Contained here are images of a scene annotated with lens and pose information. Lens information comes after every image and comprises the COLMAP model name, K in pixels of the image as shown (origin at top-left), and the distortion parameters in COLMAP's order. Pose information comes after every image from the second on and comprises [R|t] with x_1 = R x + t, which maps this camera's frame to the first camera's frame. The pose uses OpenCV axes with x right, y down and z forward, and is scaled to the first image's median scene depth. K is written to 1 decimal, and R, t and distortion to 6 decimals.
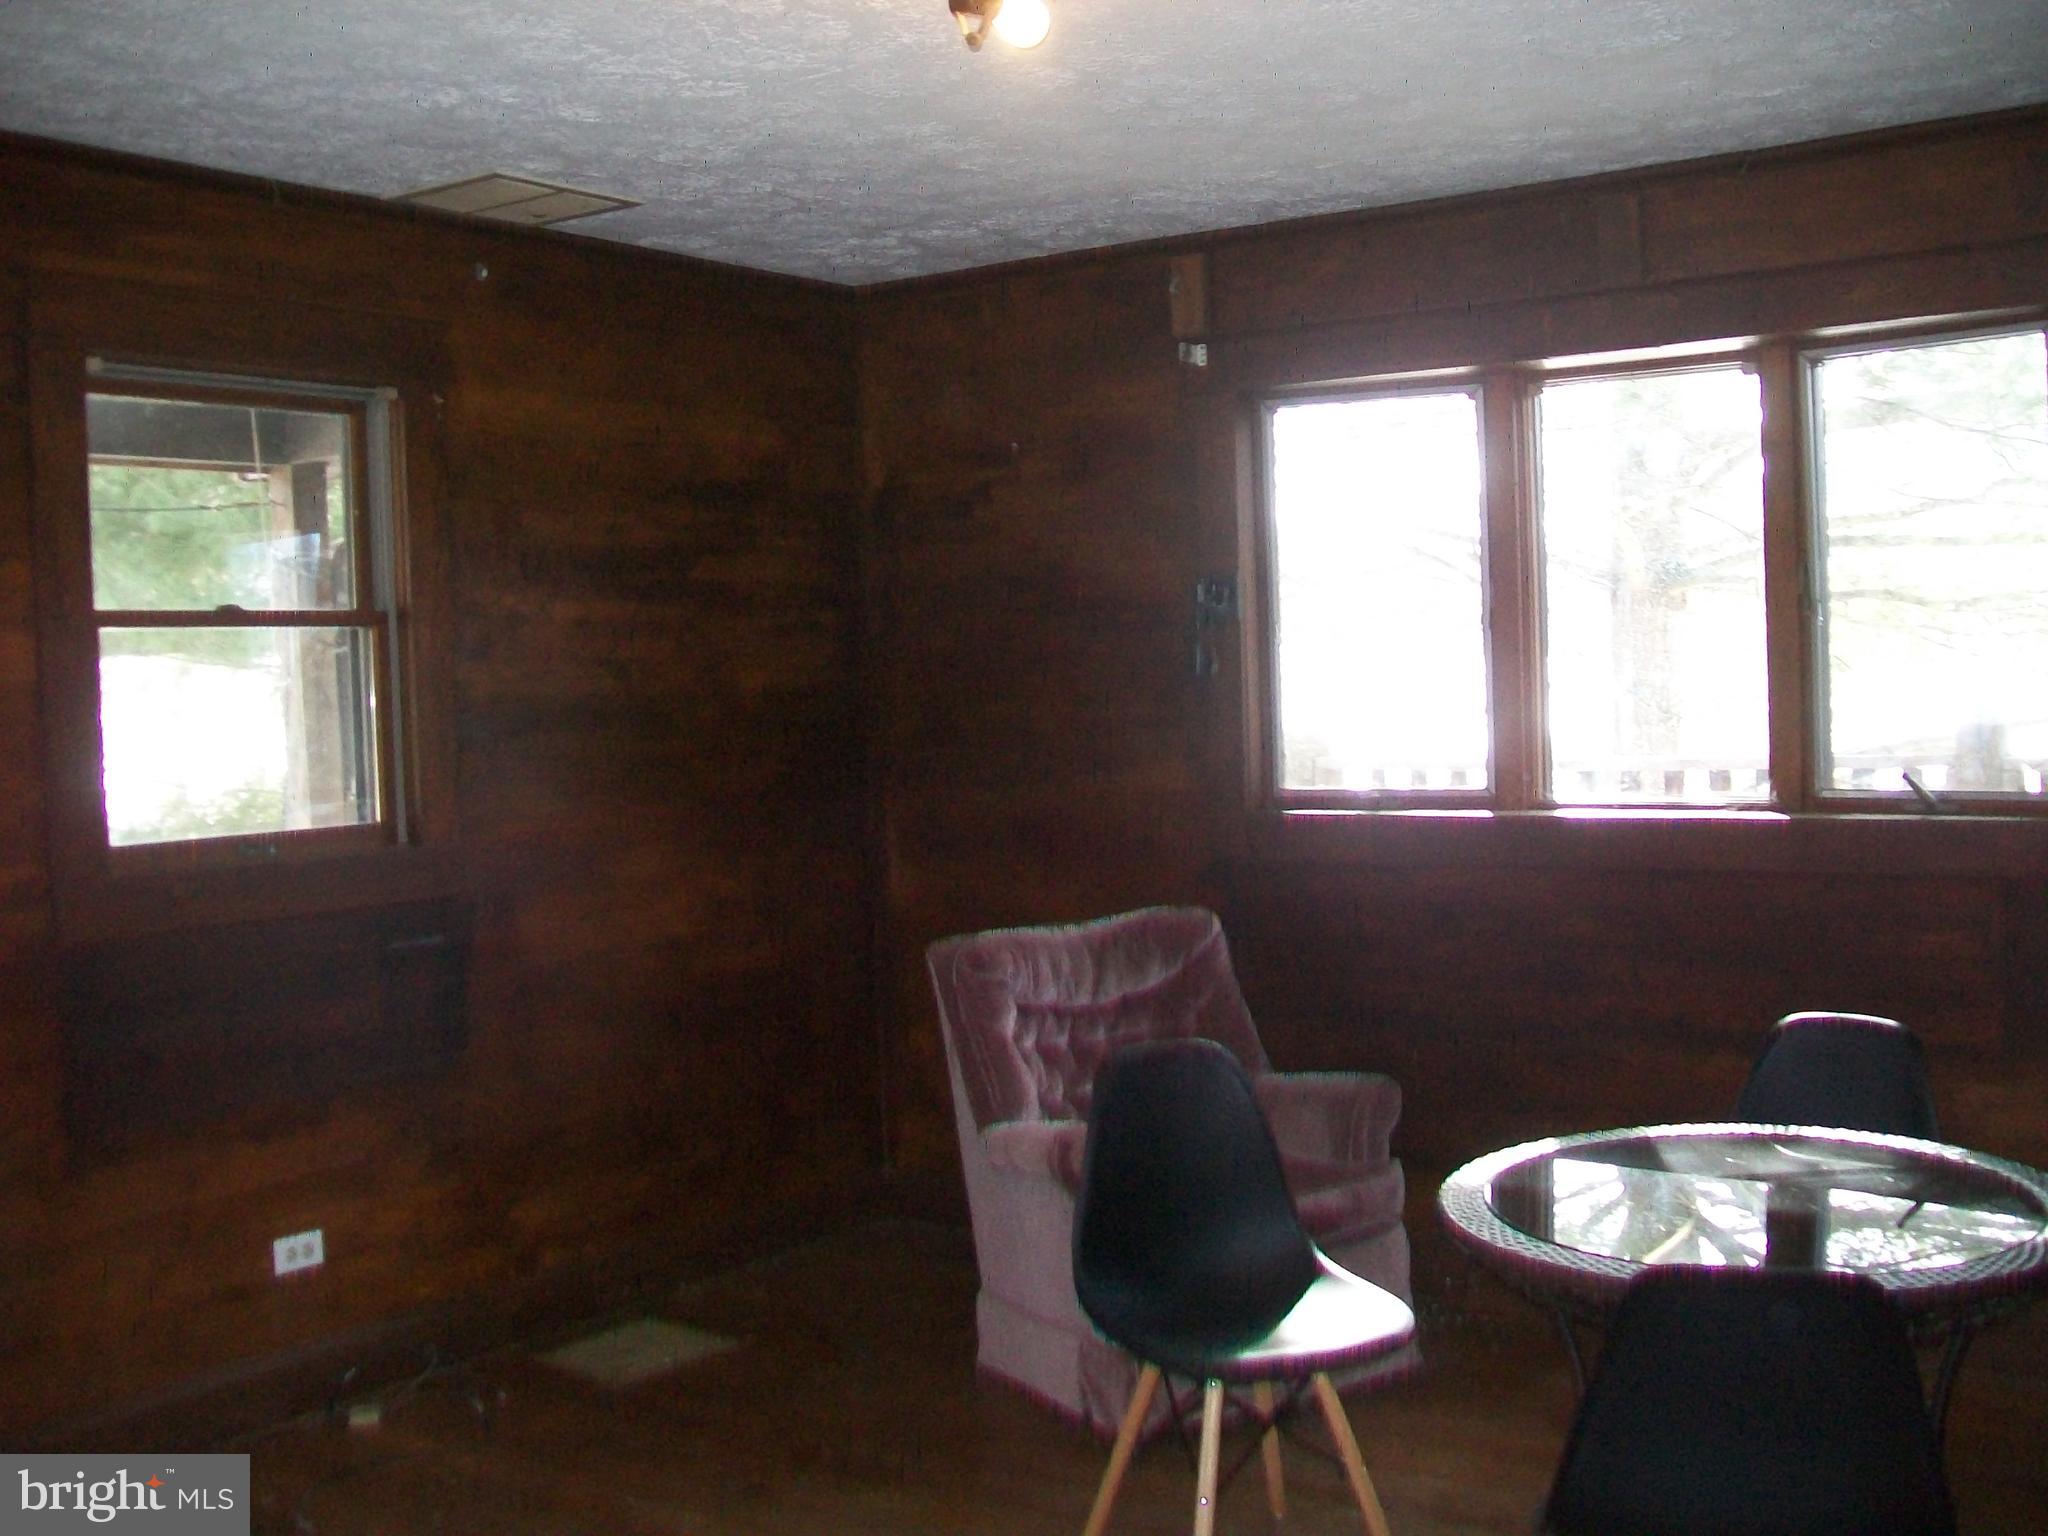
lens RADIAL K [[2121.0, 0, 1046.2], [0, 2121.0, 781.7], [0, 0, 1]] dist [-0.189930, 0.161212]
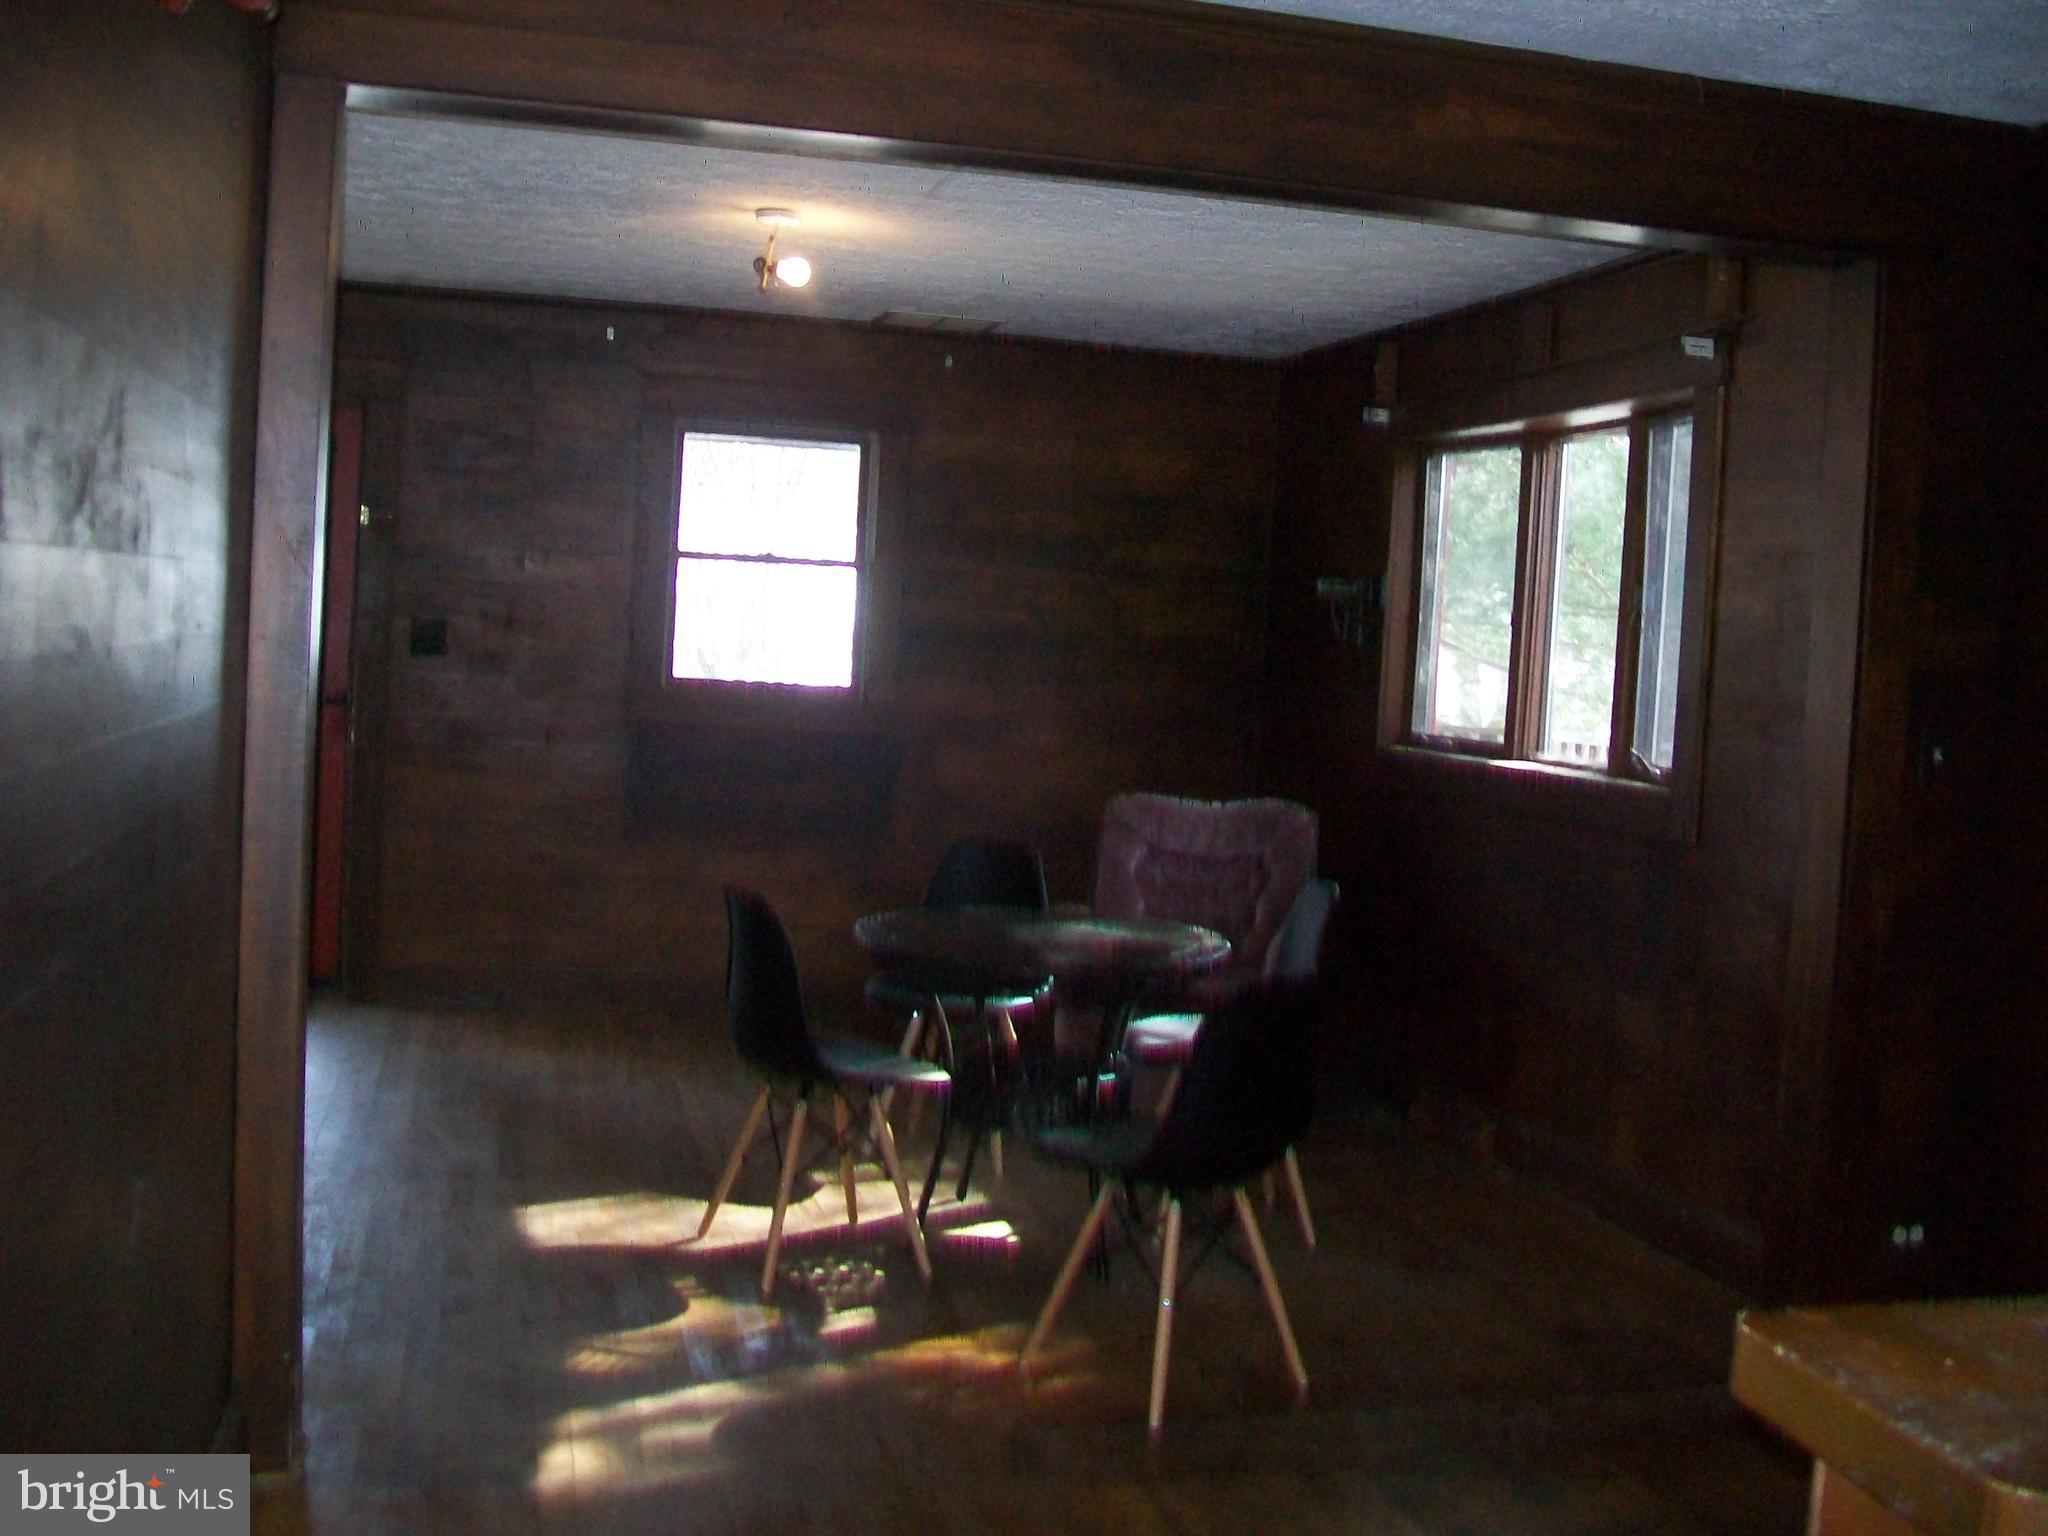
lens RADIAL K [[2121.0, 0, 1046.2], [0, 2121.0, 781.7], [0, 0, 1]] dist [-0.189930, 0.161212]
pose [[0.760740, 0.119475, -0.637966, 0.851468], [-0.113839, 0.992237, 0.050074, -0.008062], [0.638996, 0.034532, 0.768435, -0.204094]]
